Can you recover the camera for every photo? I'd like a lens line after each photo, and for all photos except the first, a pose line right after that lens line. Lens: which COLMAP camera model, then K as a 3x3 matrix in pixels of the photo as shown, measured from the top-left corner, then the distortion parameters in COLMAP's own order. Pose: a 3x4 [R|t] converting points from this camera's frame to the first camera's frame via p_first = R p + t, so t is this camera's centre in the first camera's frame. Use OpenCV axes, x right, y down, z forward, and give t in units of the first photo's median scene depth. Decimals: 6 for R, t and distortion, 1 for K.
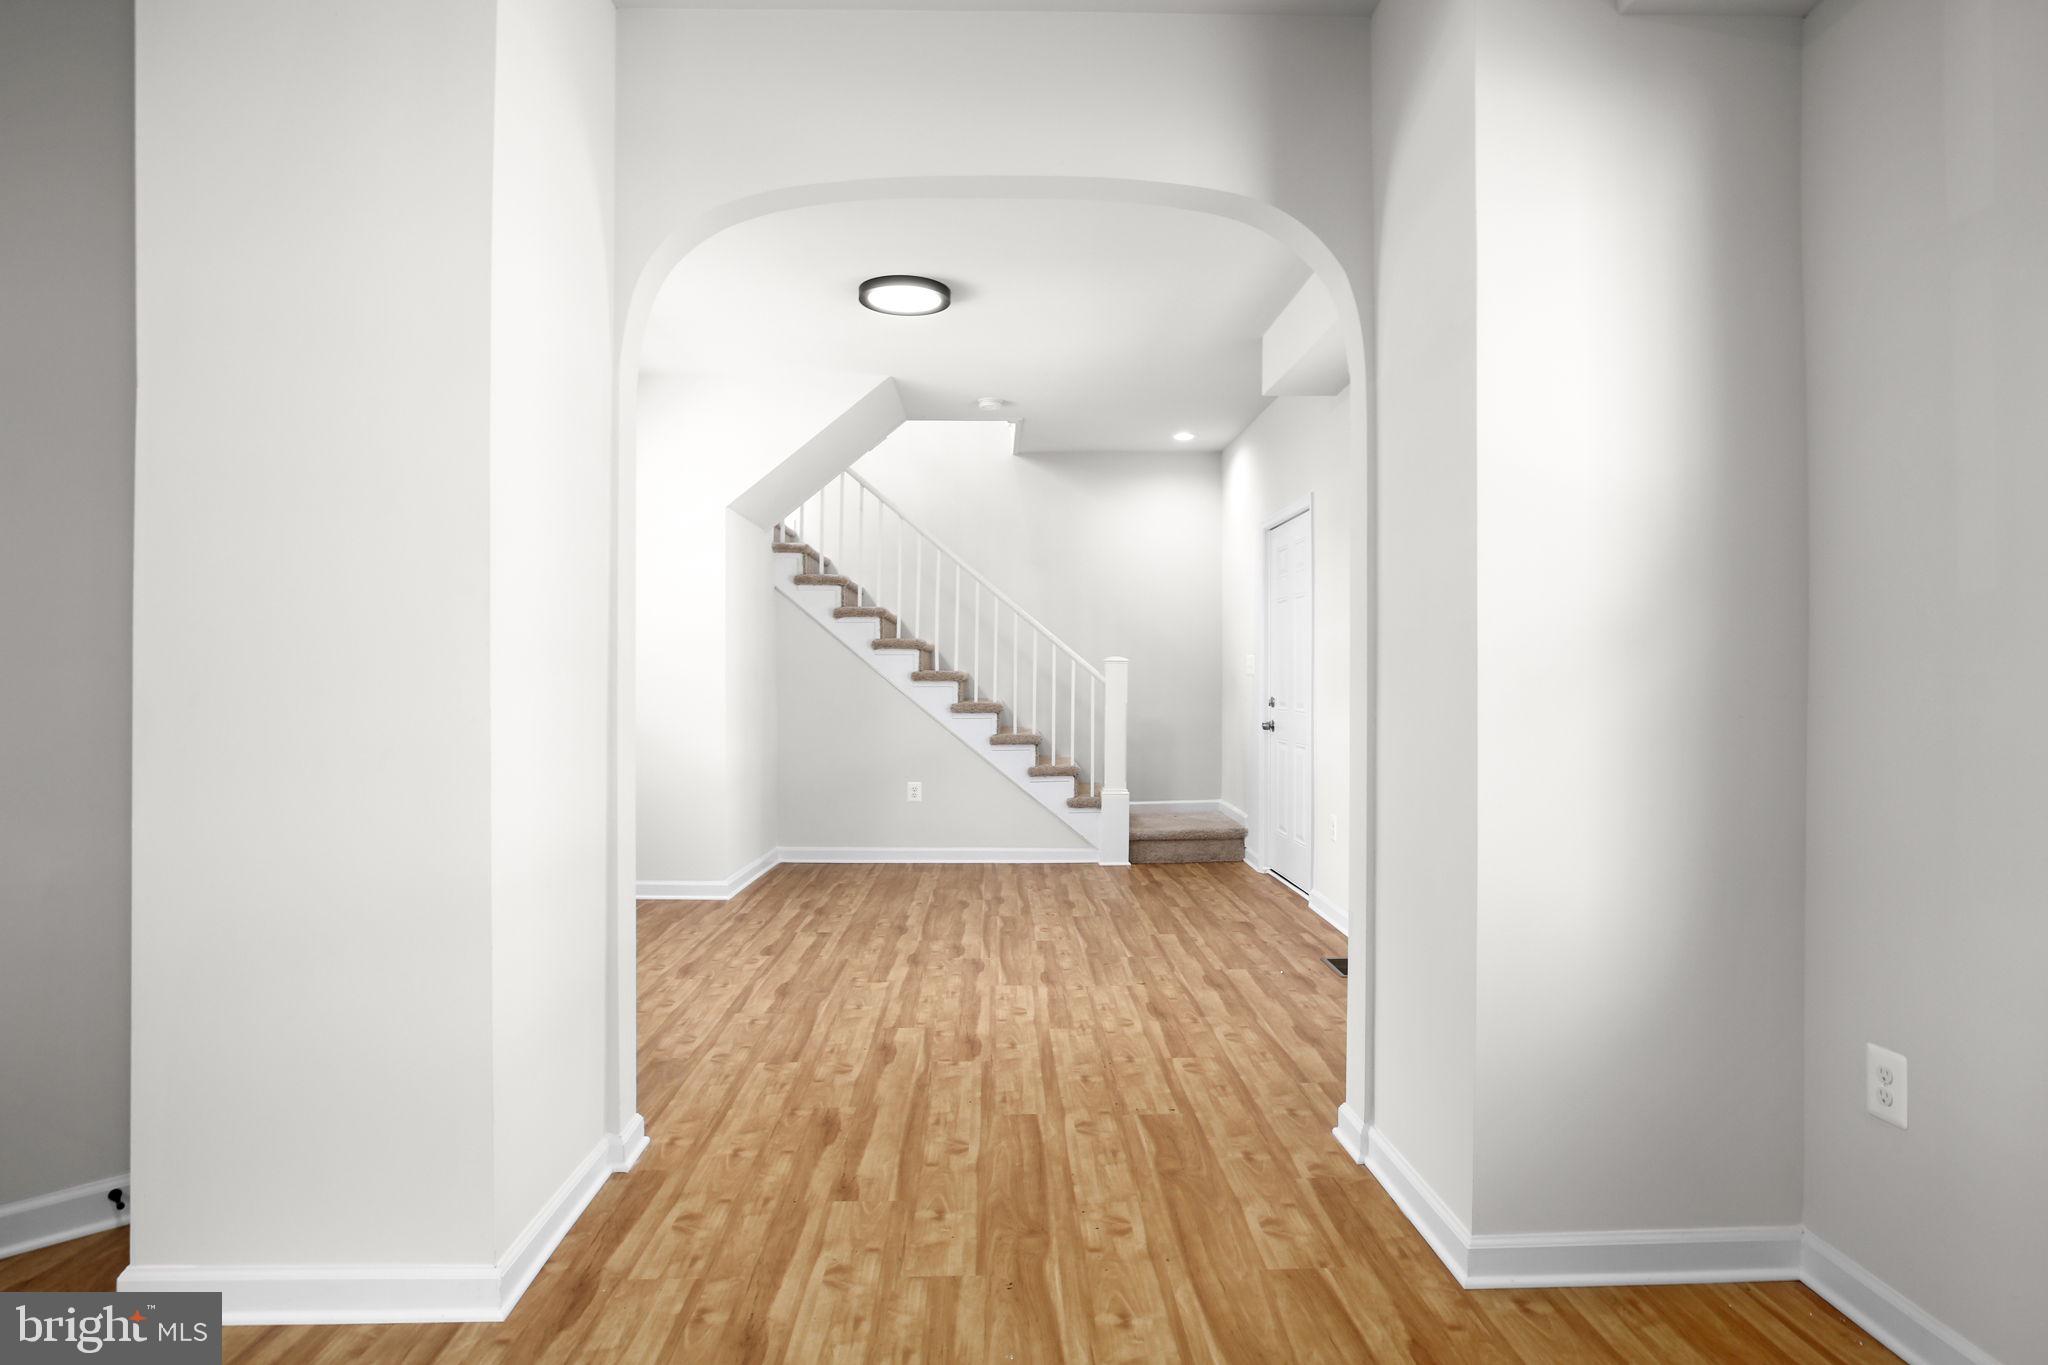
lens RADIAL K [[1126.3, 0, 1024.0], [0, 1126.3, 682.5], [0, 0, 1]] dist [0.000040, 0.000018]
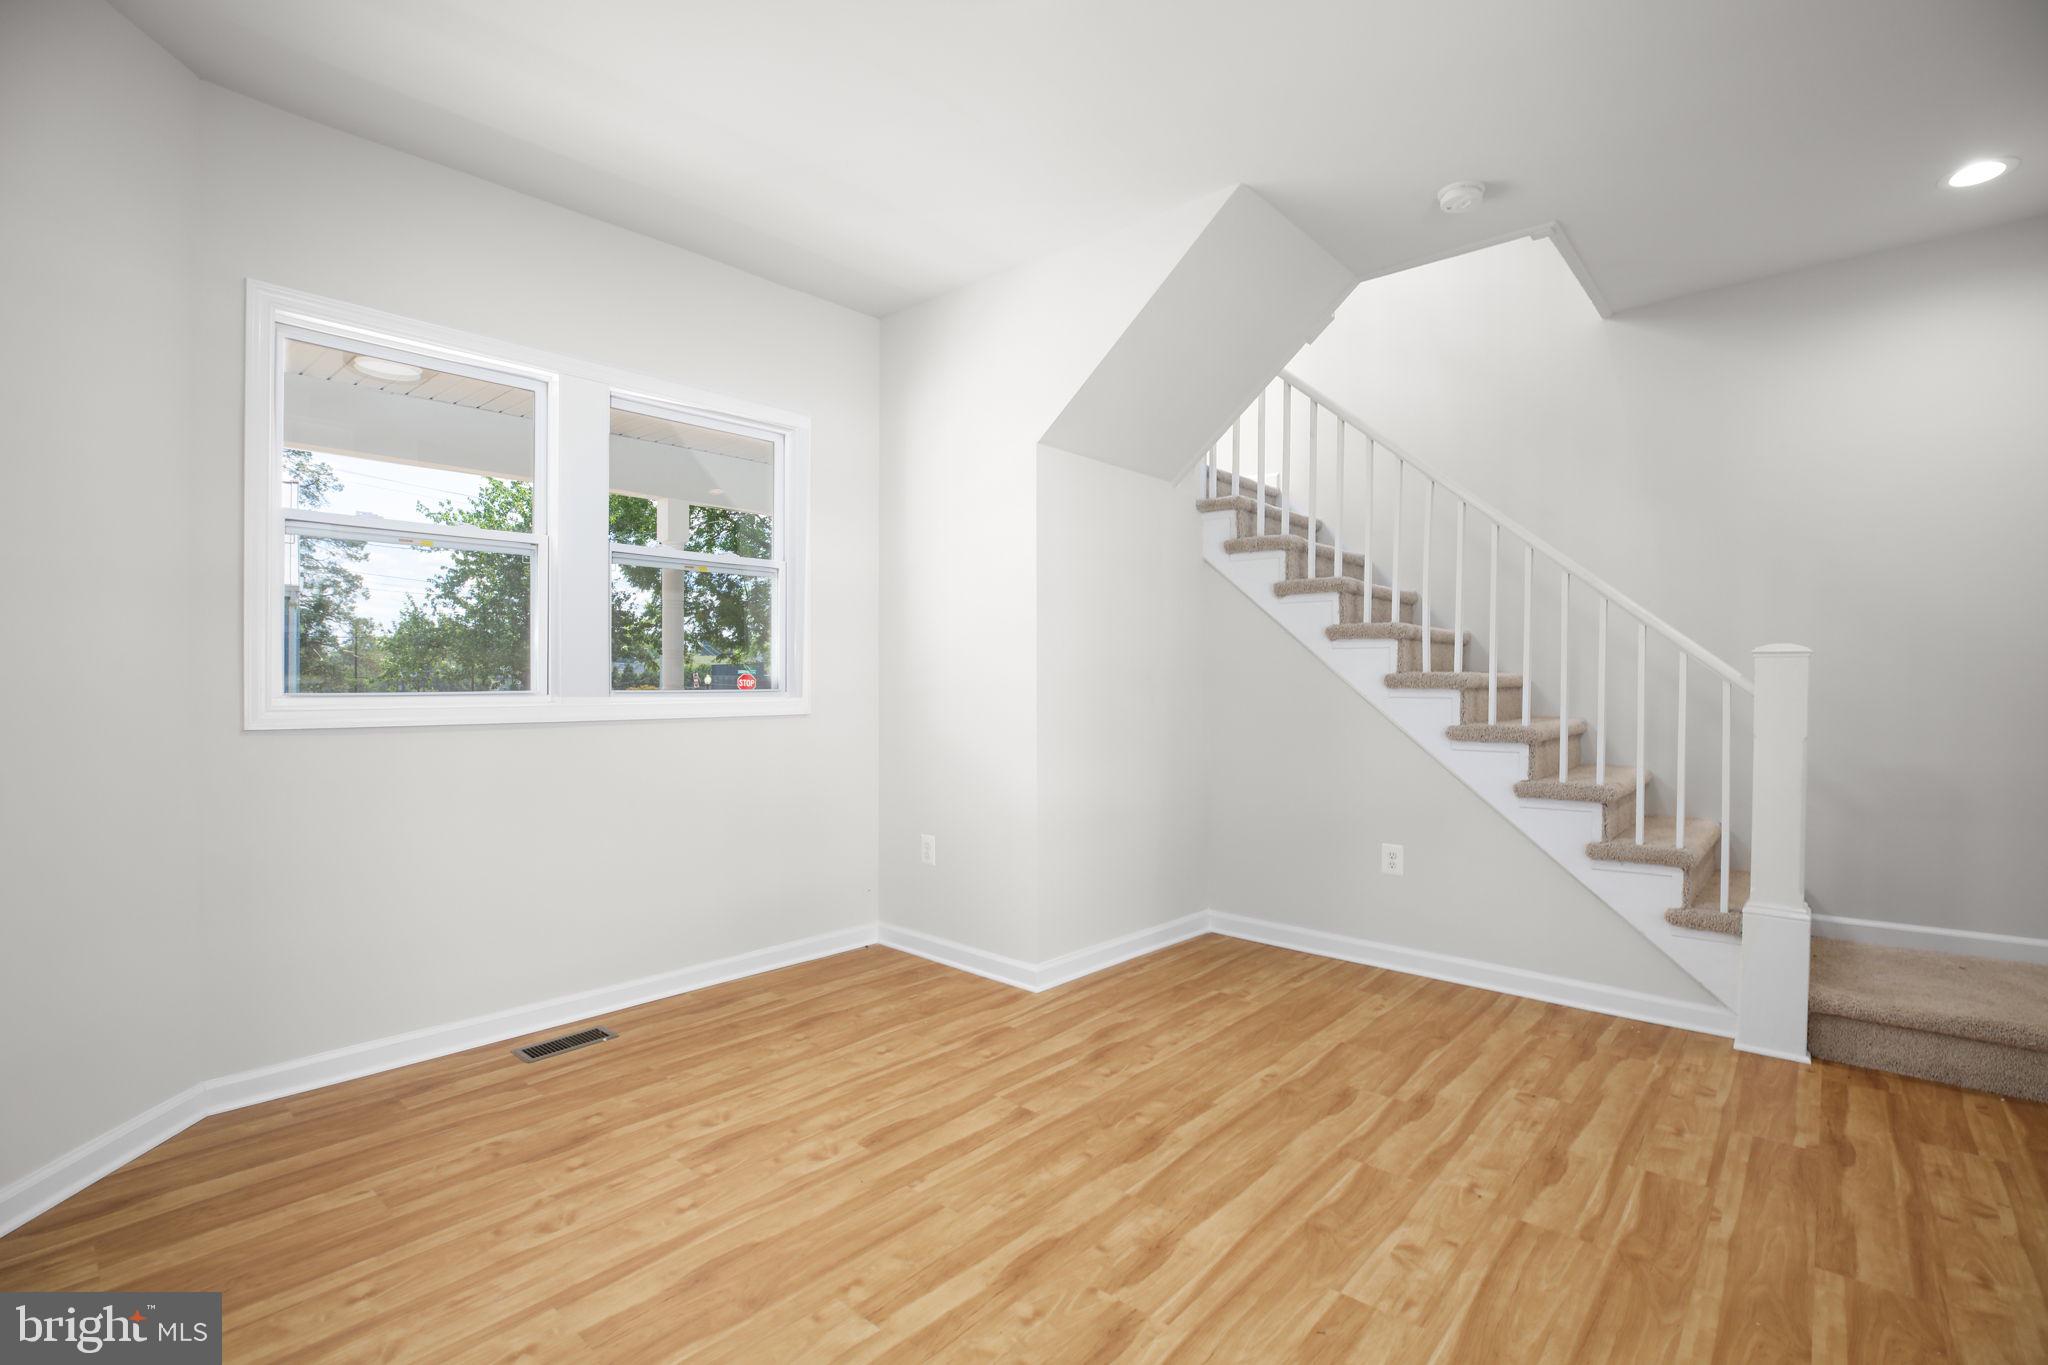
lens RADIAL K [[944.3, 0, 1024.0], [0, 944.3, 682.5], [0, 0, 1]] dist [-0.043935, 0.014563]
pose [[0.731069, 0.005512, -0.682282, 0.185771], [-0.006518, 0.999978, 0.001094, -0.006125], [0.682273, 0.003648, 0.731089, 0.746564]]
